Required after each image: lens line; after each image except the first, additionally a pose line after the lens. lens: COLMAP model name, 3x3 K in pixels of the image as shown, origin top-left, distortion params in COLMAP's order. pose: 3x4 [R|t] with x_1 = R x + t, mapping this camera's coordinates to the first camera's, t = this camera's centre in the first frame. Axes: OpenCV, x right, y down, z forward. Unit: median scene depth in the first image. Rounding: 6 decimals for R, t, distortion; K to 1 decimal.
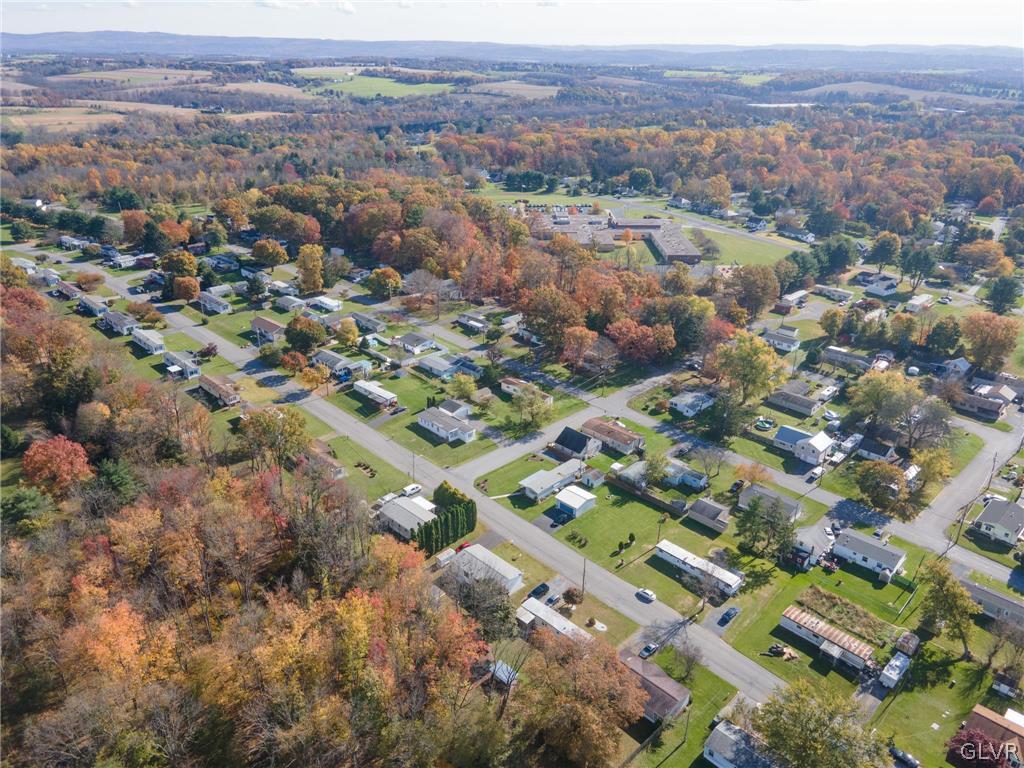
lens RADIAL K [[748.3, 0, 512.0], [0, 748.3, 384.0], [0, 0, 1]] dist [0.032174, 0.015447]
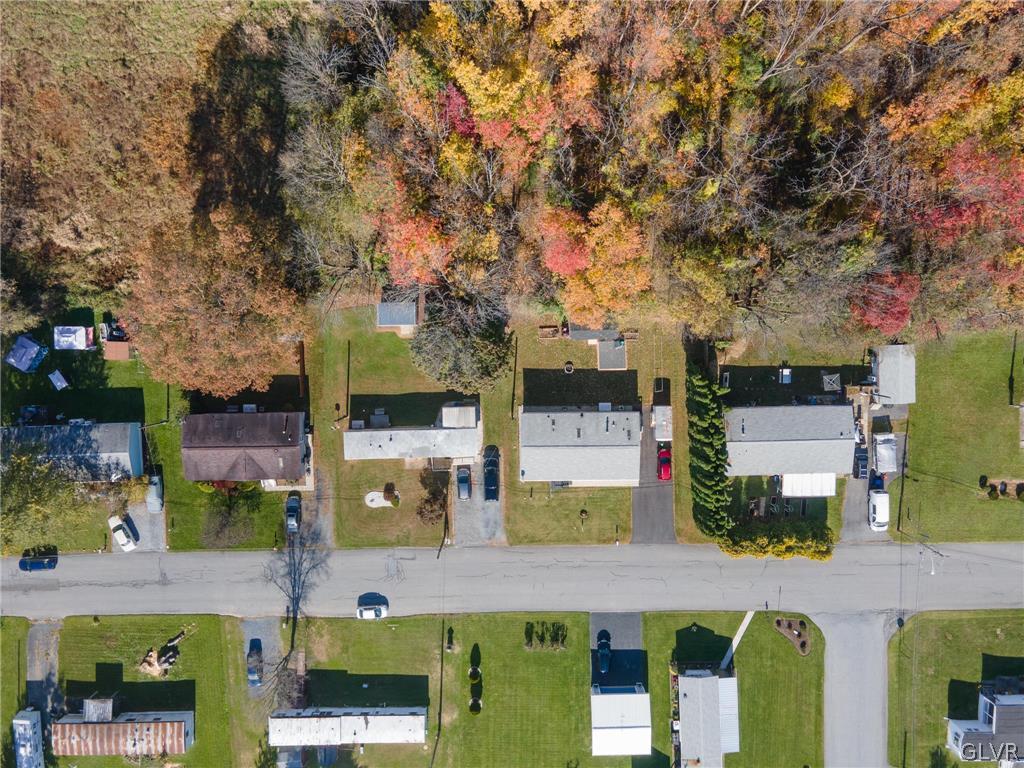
lens RADIAL K [[748.3, 0, 512.0], [0, 748.3, 384.0], [0, 0, 1]] dist [0.032174, 0.015447]
pose [[-0.695204, 0.717705, 0.039887, -0.030276], [-0.300998, -0.341056, 0.890551, -0.126620], [0.652756, 0.607109, 0.453131, 0.373834]]
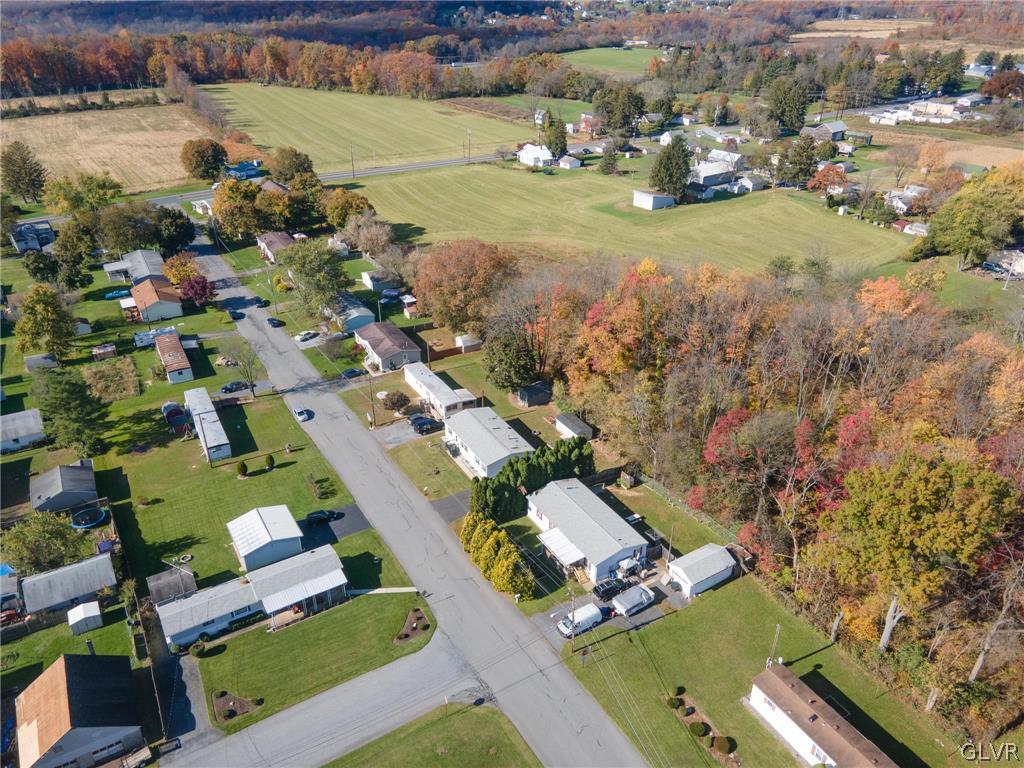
lens RADIAL K [[748.3, 0, 512.0], [0, 748.3, 384.0], [0, 0, 1]] dist [0.032174, 0.015447]
pose [[-0.968391, -0.130252, 0.212728, -0.111115], [0.094944, 0.596158, 0.797234, -0.192338], [-0.230661, 0.792231, -0.564947, 0.747301]]
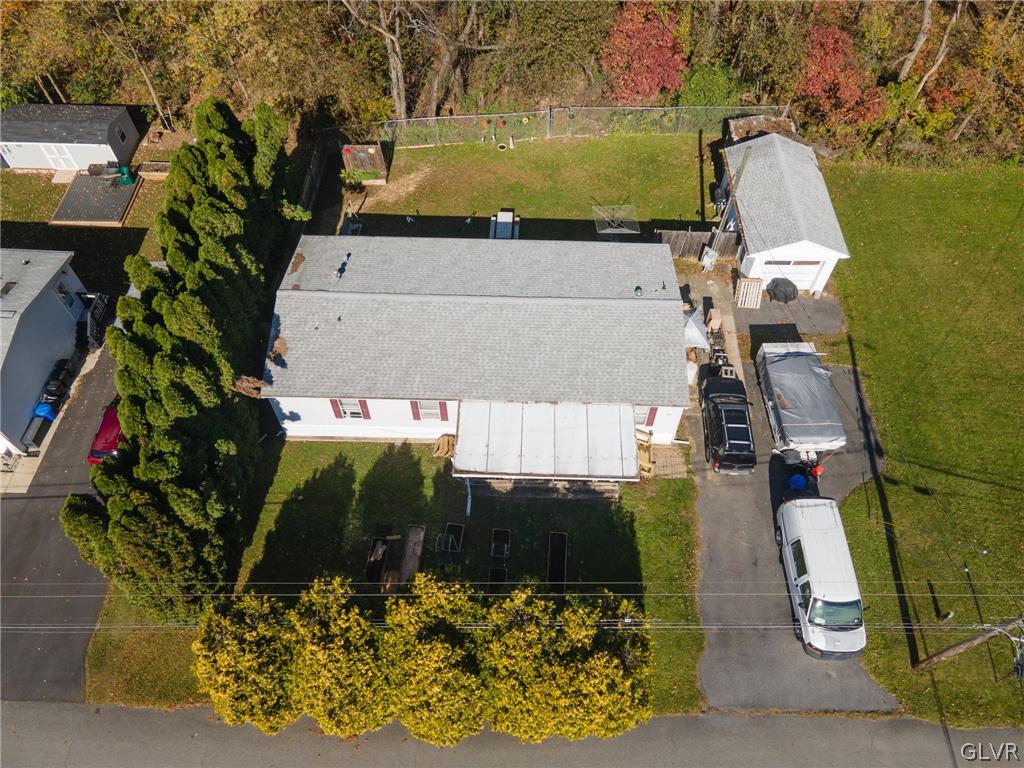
lens RADIAL K [[748.3, 0, 512.0], [0, 748.3, 384.0], [0, 0, 1]] dist [0.032174, 0.015447]
pose [[-0.729877, 0.553365, -0.401331, -0.038131], [-0.294824, 0.274863, 0.915166, 0.016894], [0.616732, 0.786281, -0.037471, 0.615435]]
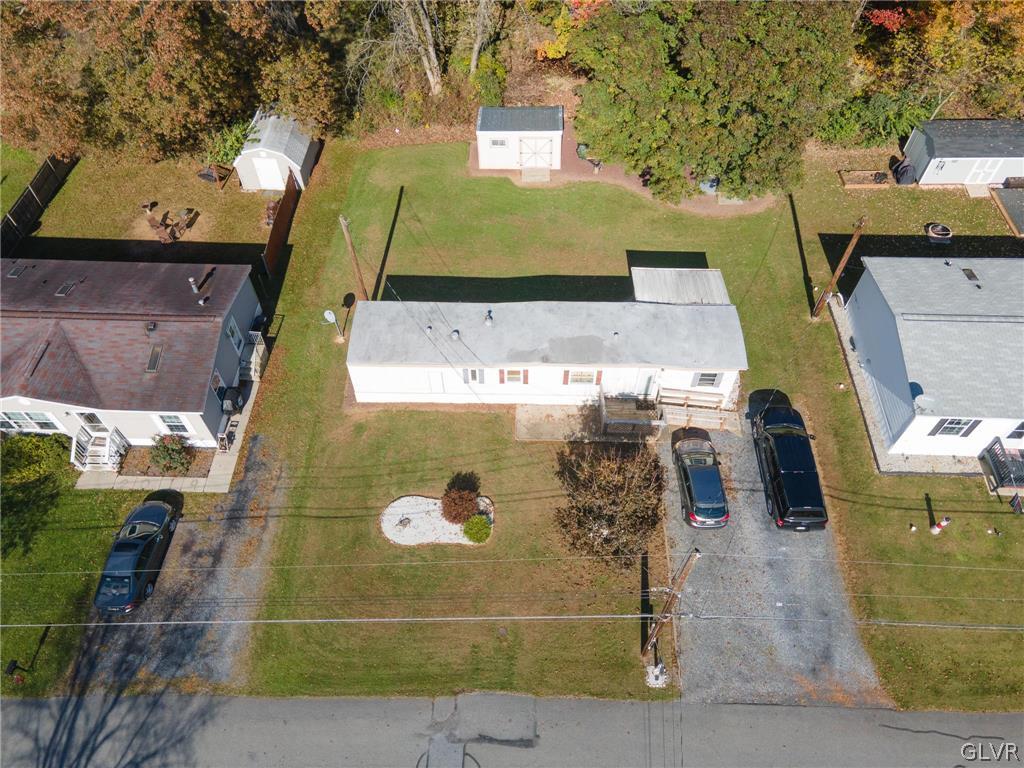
lens RADIAL K [[750.1, 0, 512.0], [0, 750.1, 384.0], [0, 0, 1]] dist [0.029104, 0.038503]
pose [[-0.728610, 0.550949, -0.406918, 0.082281], [-0.284984, 0.296378, 0.911562, 0.064053], [0.622826, 0.780138, -0.058933, 0.513974]]
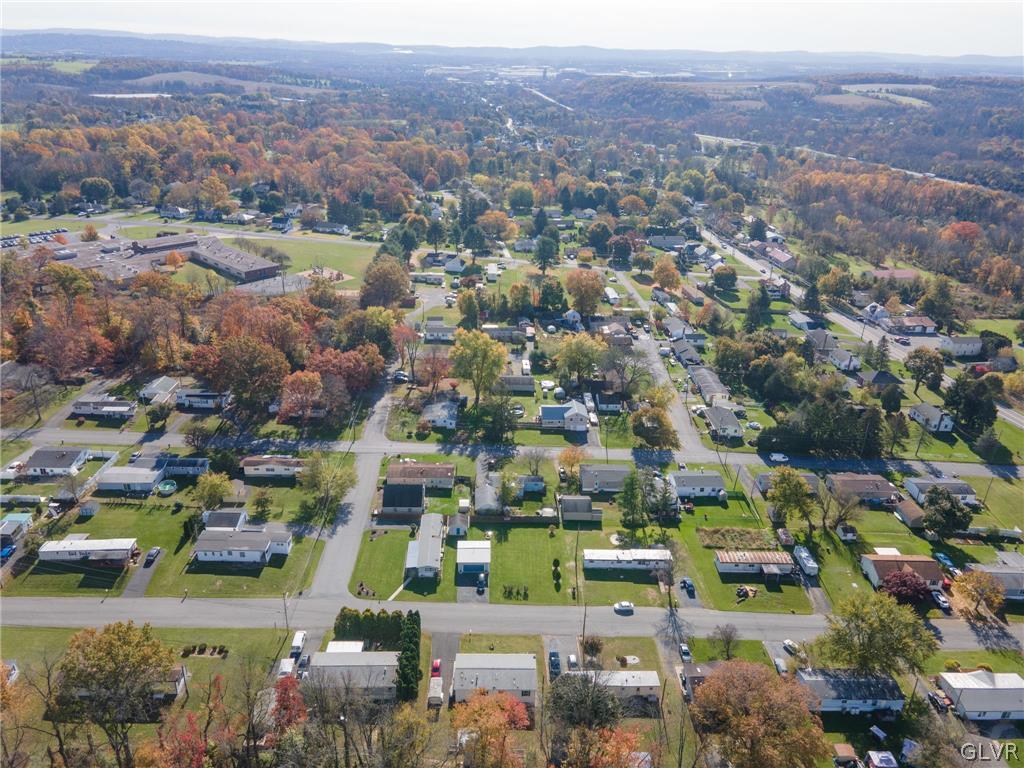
lens RADIAL K [[748.3, 0, 512.0], [0, 748.3, 384.0], [0, 0, 1]] dist [0.032174, 0.015447]
pose [[0.689797, -0.288504, 0.664037, -0.264895], [0.279990, 0.952115, 0.122814, -0.085611], [-0.667672, 0.101206, 0.737544, 0.188604]]
